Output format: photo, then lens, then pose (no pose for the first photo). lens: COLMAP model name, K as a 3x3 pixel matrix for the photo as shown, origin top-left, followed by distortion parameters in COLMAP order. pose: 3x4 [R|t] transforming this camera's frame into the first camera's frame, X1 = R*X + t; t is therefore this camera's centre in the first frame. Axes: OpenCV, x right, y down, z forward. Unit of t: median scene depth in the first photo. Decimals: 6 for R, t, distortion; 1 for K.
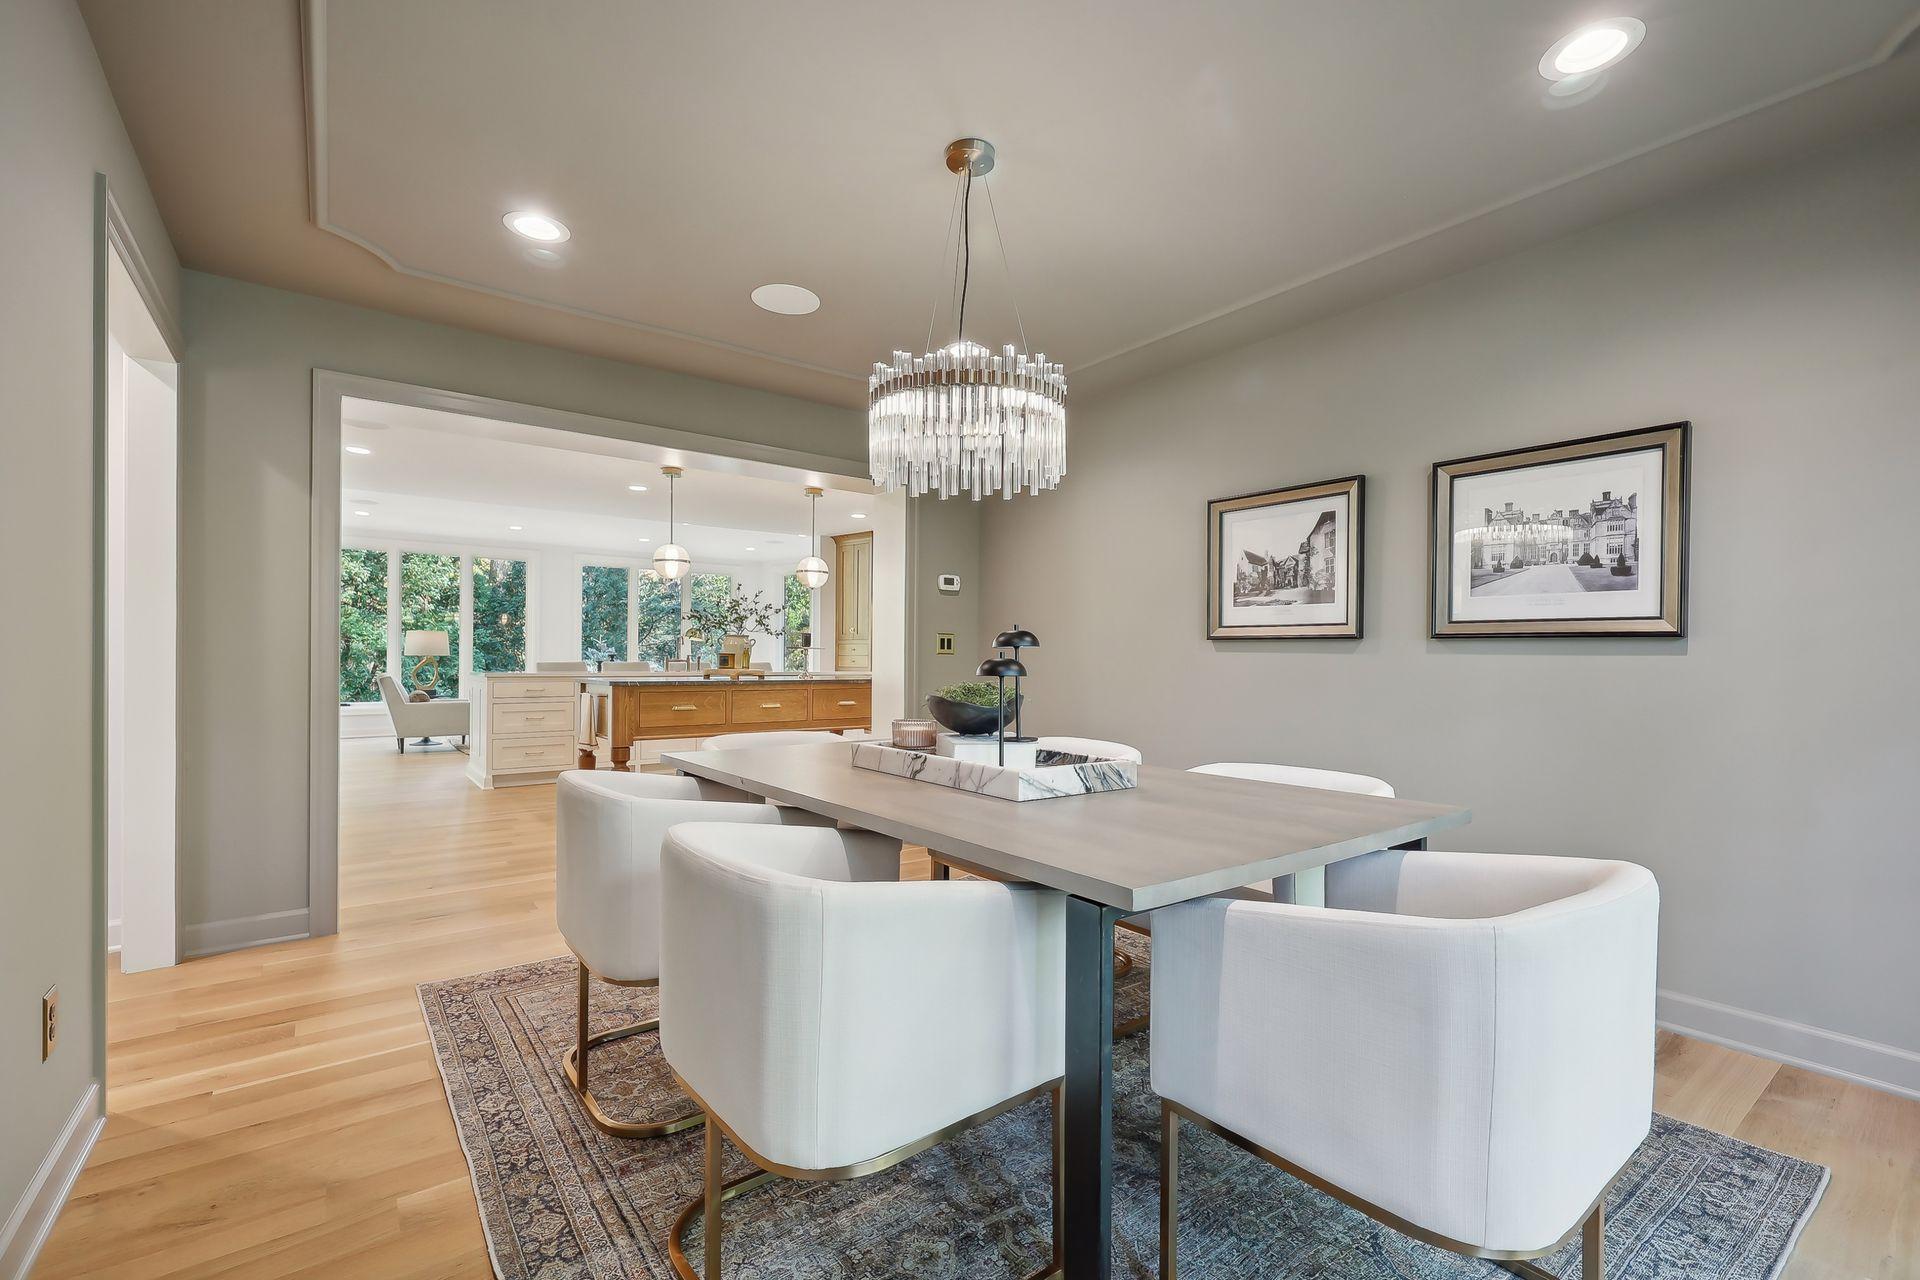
lens RADIAL K [[833.7, 0, 967.3], [0, 833.7, 648.7], [0, 0, 1]] dist [0.001094, 0.000345]
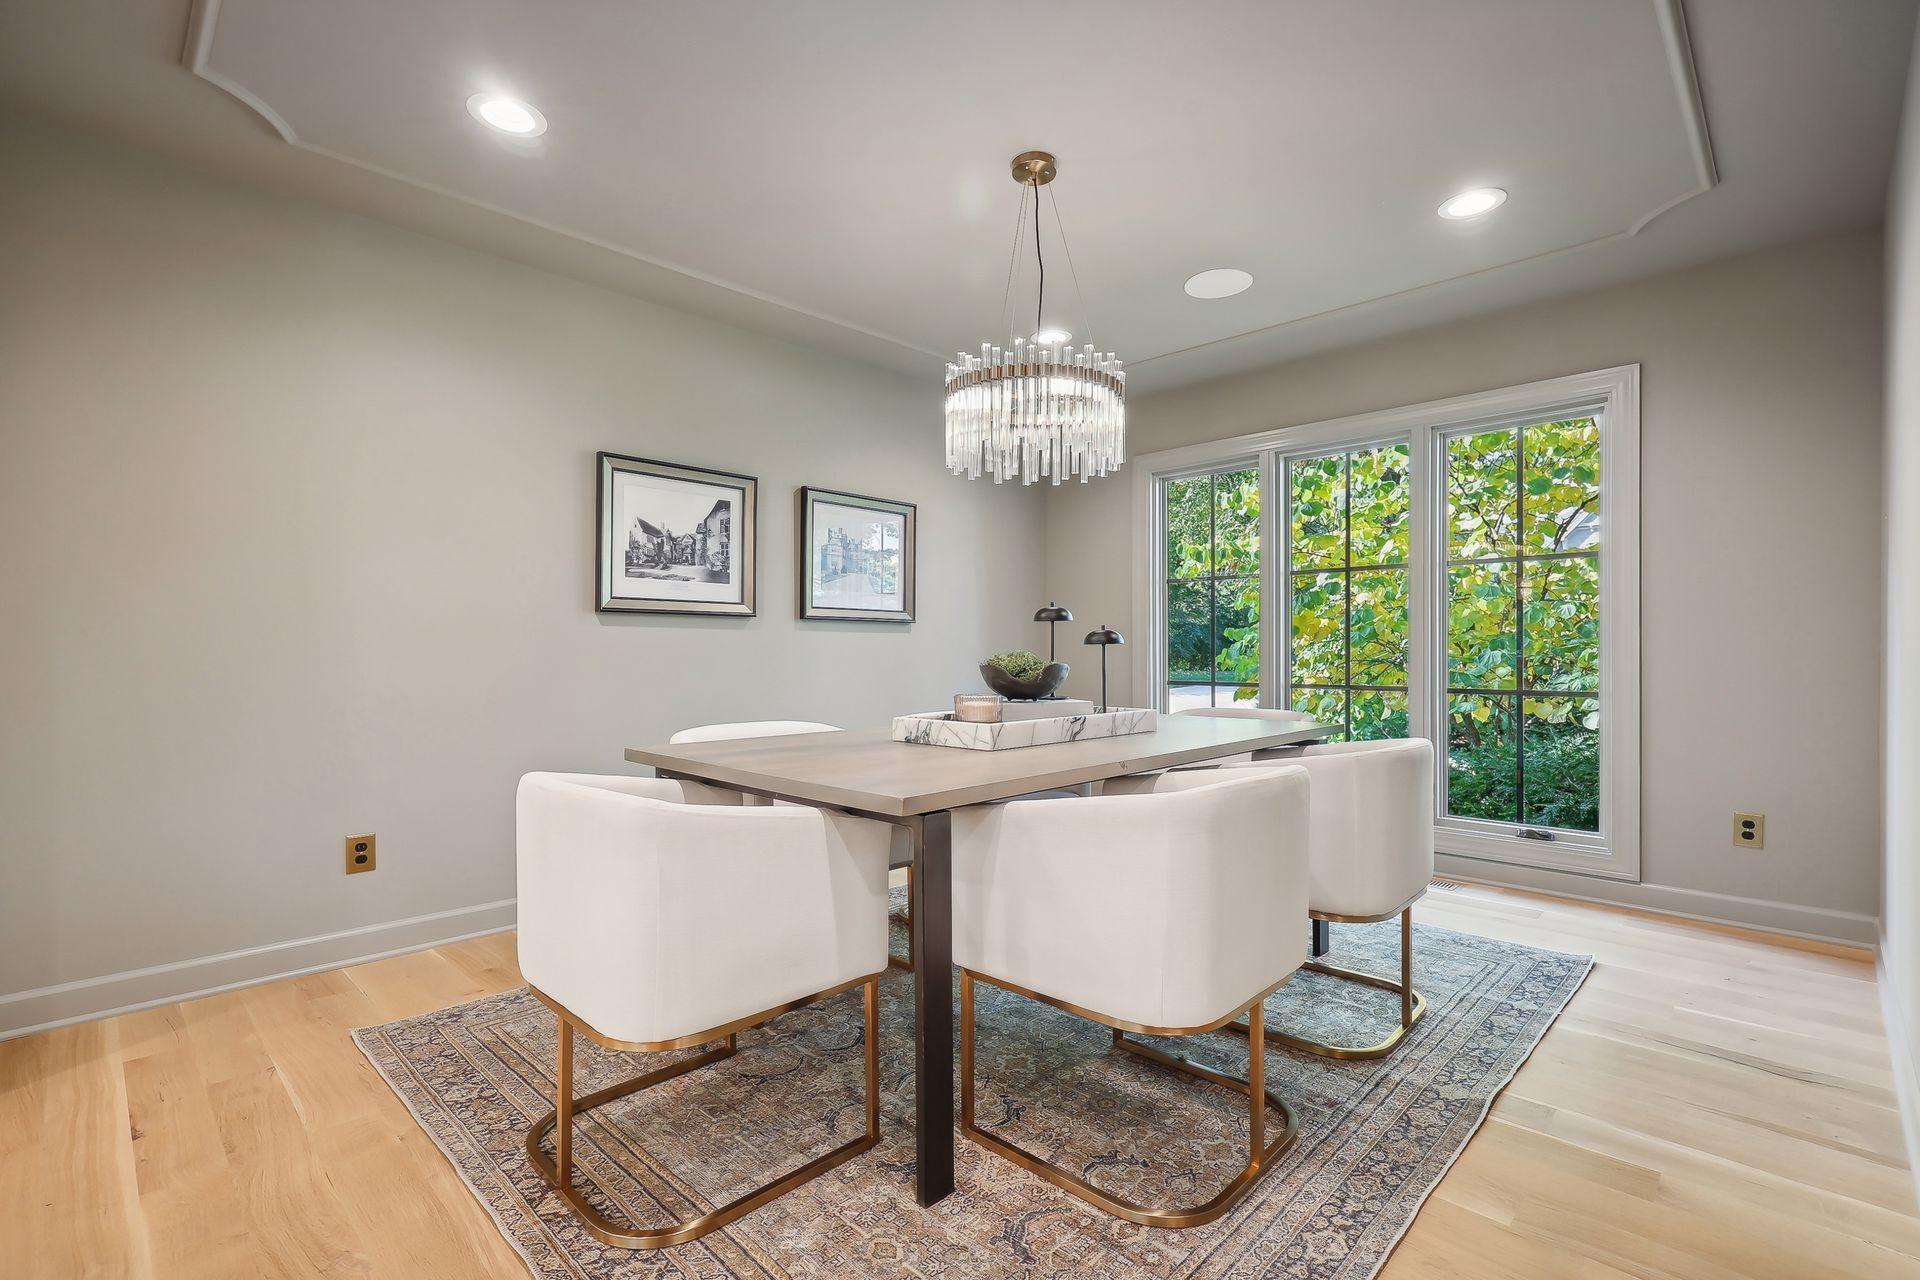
lens RADIAL K [[872.1, 0, 960.0], [0, 872.1, 640.0], [0, 0, 1]] dist [0.001787, 0.000155]
pose [[-0.142503, 0.000157, 0.989794, -0.740970], [-0.010650, 0.999942, -0.001692, 0.018630], [-0.989737, -0.010783, -0.142493, 0.835766]]
